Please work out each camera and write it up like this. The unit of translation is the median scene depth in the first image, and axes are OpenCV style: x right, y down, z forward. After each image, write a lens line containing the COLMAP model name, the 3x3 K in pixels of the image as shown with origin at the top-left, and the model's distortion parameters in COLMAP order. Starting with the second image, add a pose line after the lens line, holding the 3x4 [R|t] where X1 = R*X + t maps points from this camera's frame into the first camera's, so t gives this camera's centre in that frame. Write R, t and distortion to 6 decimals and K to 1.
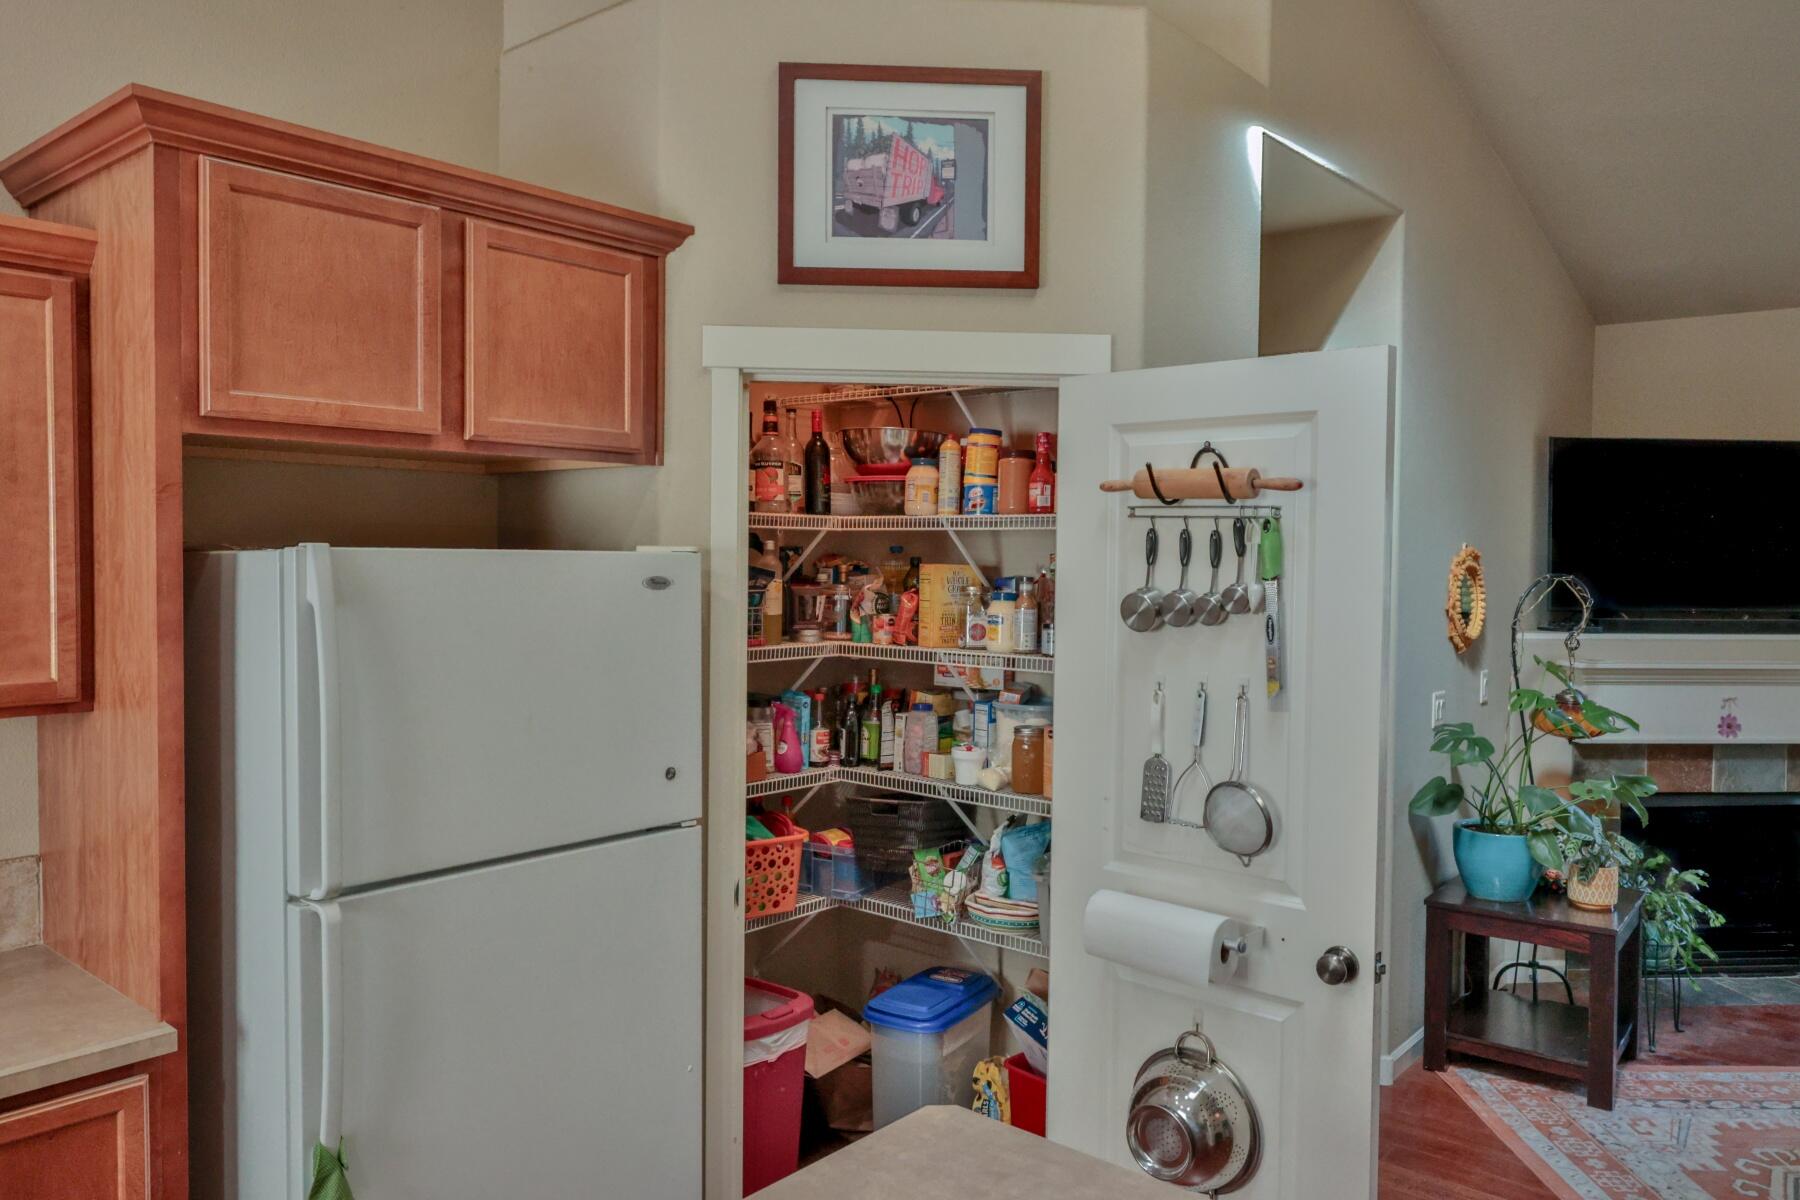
lens RADIAL K [[1282.3, 0, 894.0], [0, 1282.3, 595.0], [0, 0, 1]] dist [-0.004981, 0.001284]
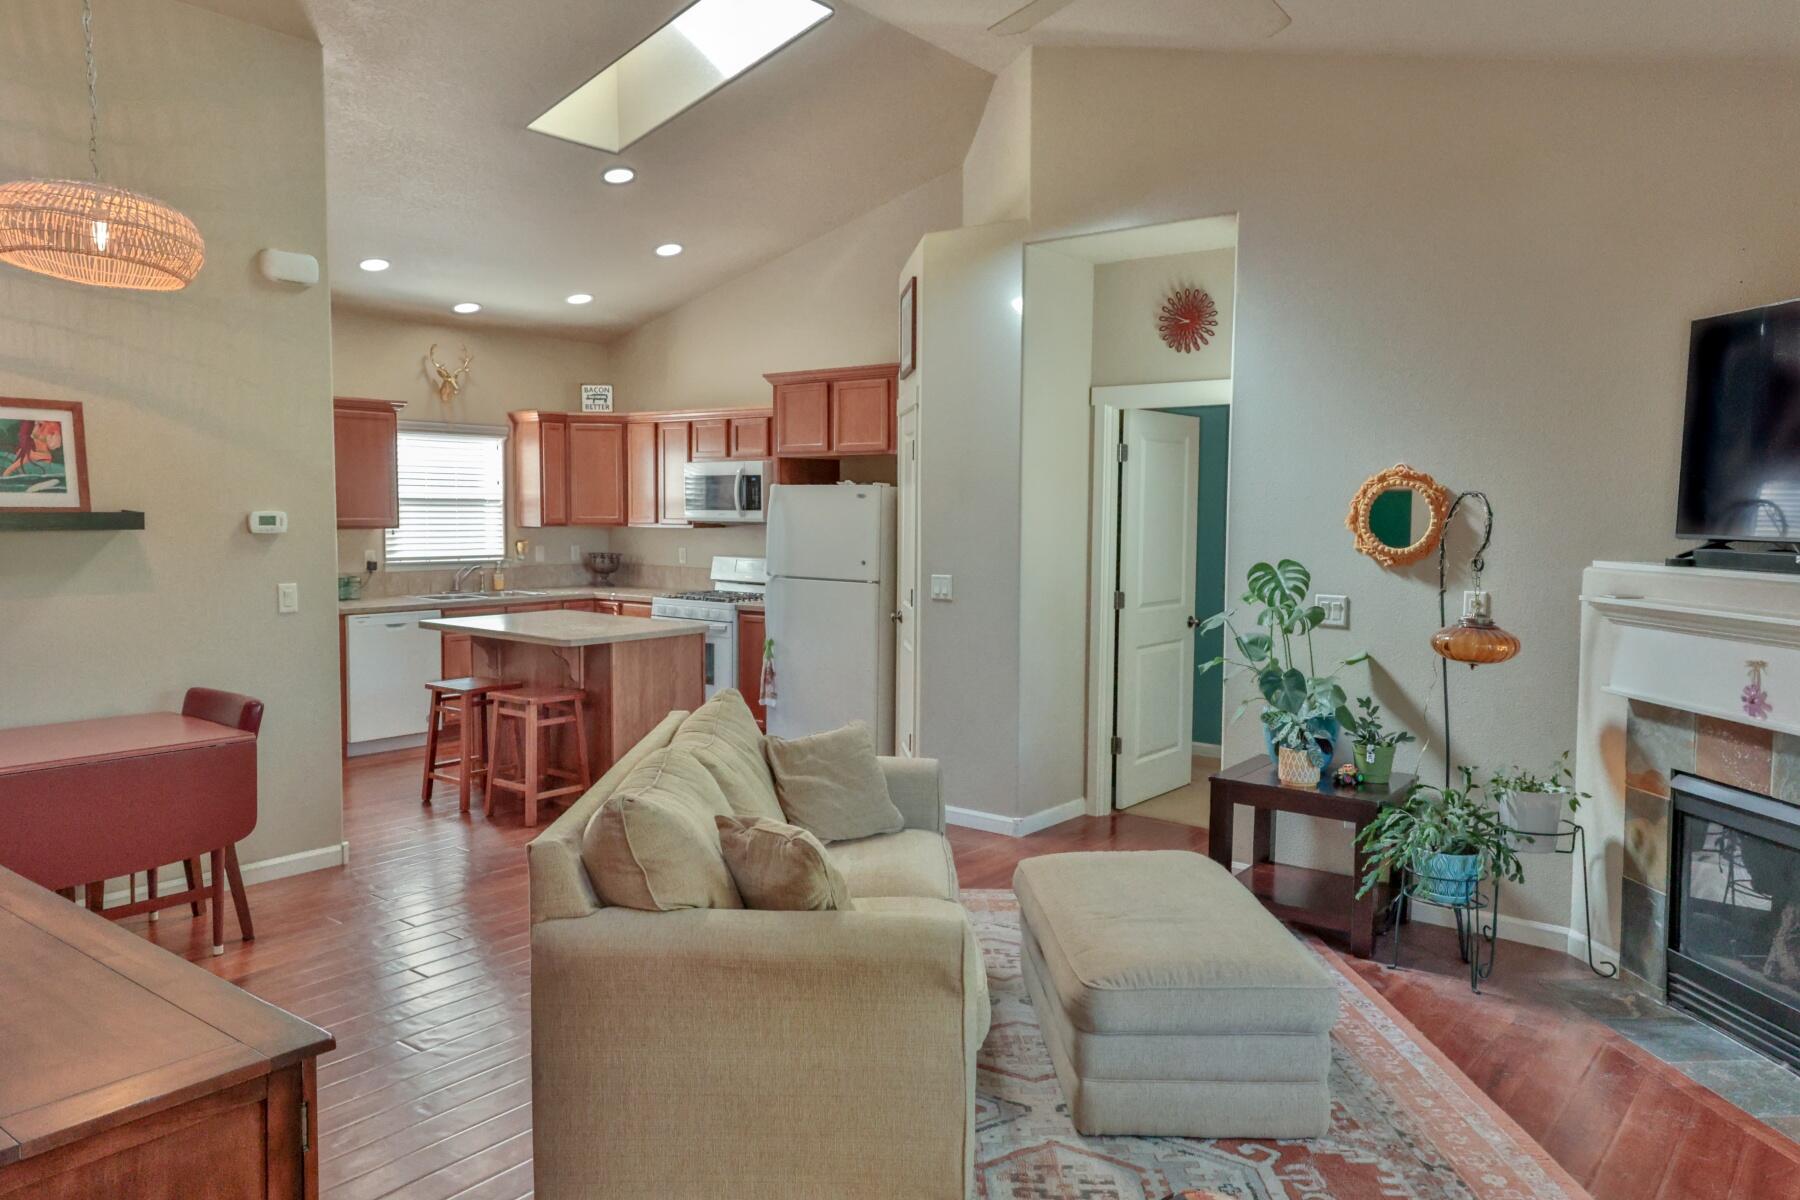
lens RADIAL K [[1271.6, 0, 893.5], [0, 1271.6, 593.2], [0, 0, 1]] dist [0.042579, 0.005680]
pose [[0.028984, 0.060422, -0.997752, 2.108487], [-0.037852, 0.997522, 0.059309, 0.028074], [0.998863, 0.036048, 0.031199, 0.774032]]
